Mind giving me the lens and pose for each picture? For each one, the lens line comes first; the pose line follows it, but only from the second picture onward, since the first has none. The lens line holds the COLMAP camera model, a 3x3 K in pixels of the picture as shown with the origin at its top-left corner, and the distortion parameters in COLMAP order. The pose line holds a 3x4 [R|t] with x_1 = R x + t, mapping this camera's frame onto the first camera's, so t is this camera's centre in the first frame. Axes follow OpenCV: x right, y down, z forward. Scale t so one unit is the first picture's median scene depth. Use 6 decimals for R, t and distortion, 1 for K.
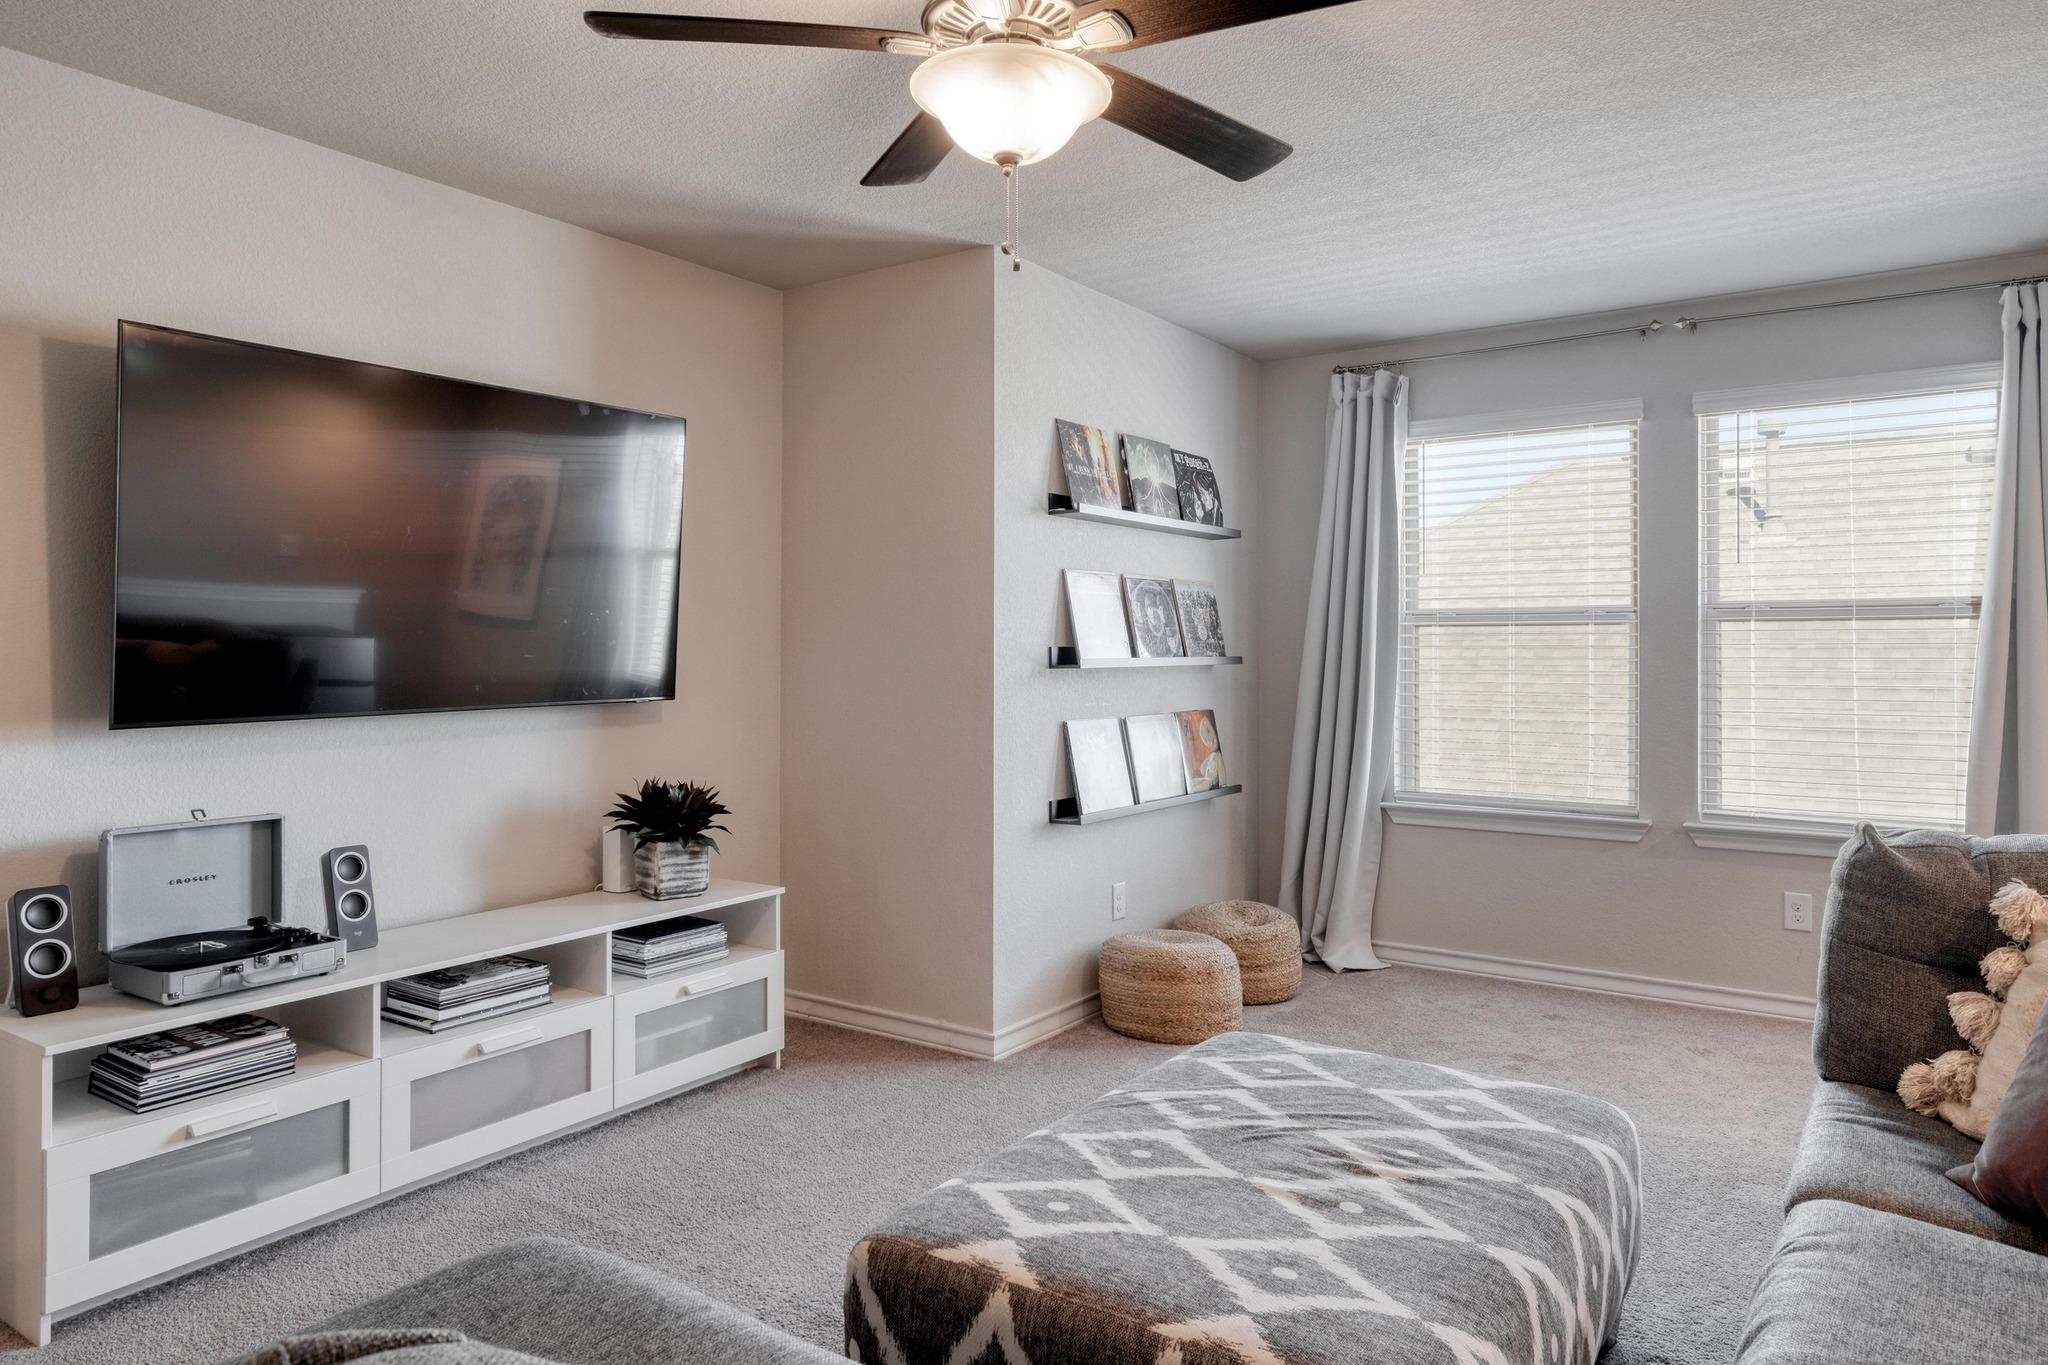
lens RADIAL K [[1267.6, 0, 1067.3], [0, 1267.6, 650.5], [0, 0, 1]] dist [0.007527, 0.002075]
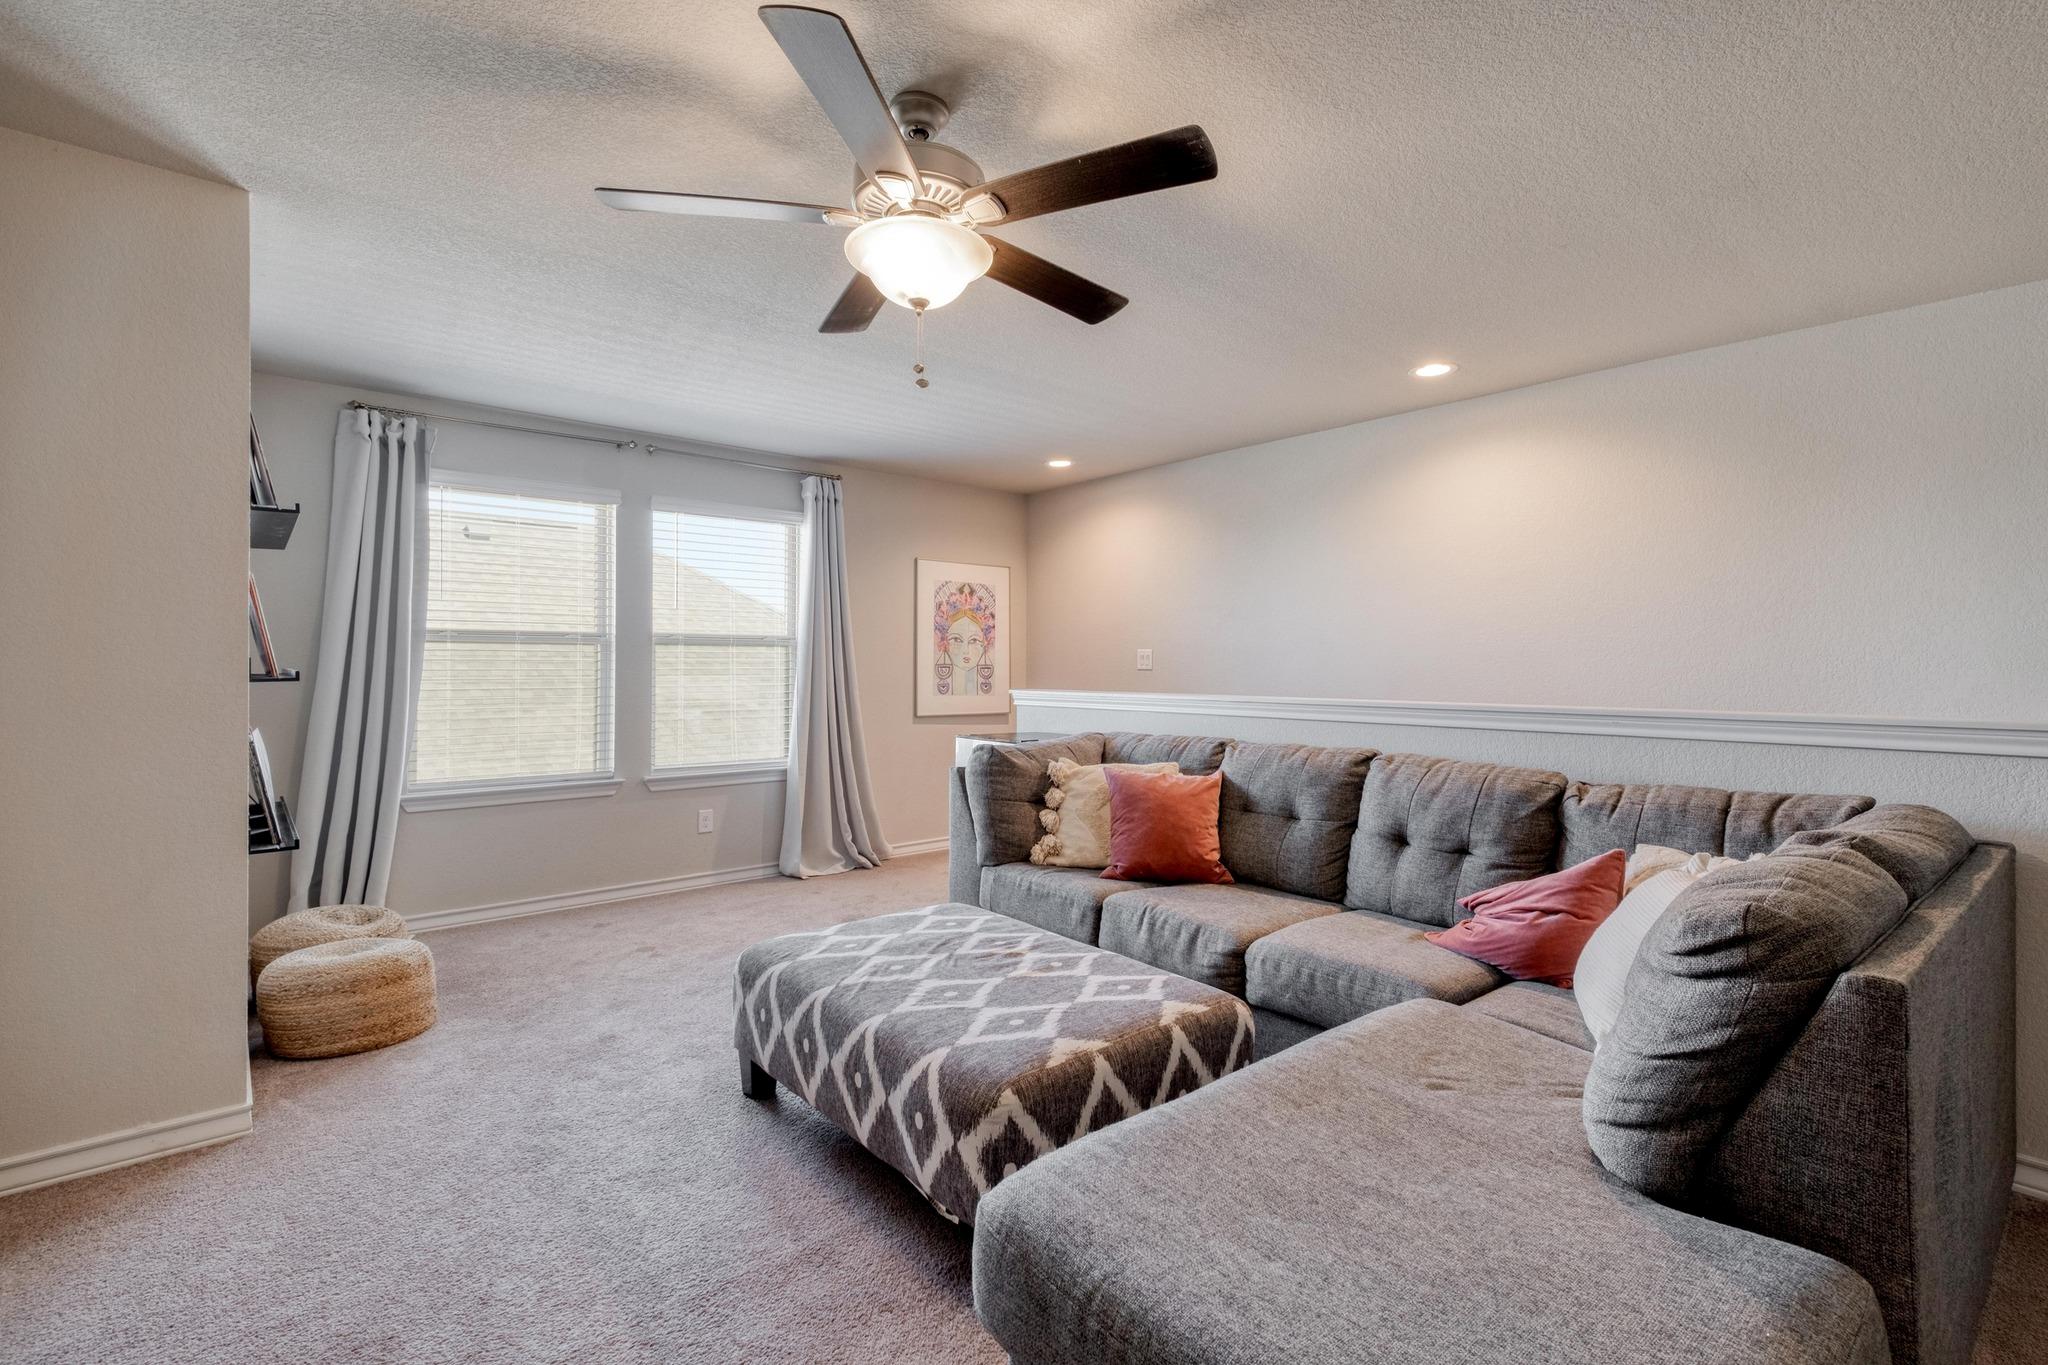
lens RADIAL K [[880.4, 0, 1027.2], [0, 880.4, 676.6], [0, 0, 1]] dist [0.010291, -0.006481]
pose [[0.291418, -0.011042, 0.956532, -0.505420], [-0.002016, 0.999924, 0.012157, 0.001887], [-0.956594, -0.005471, 0.291373, 0.333872]]
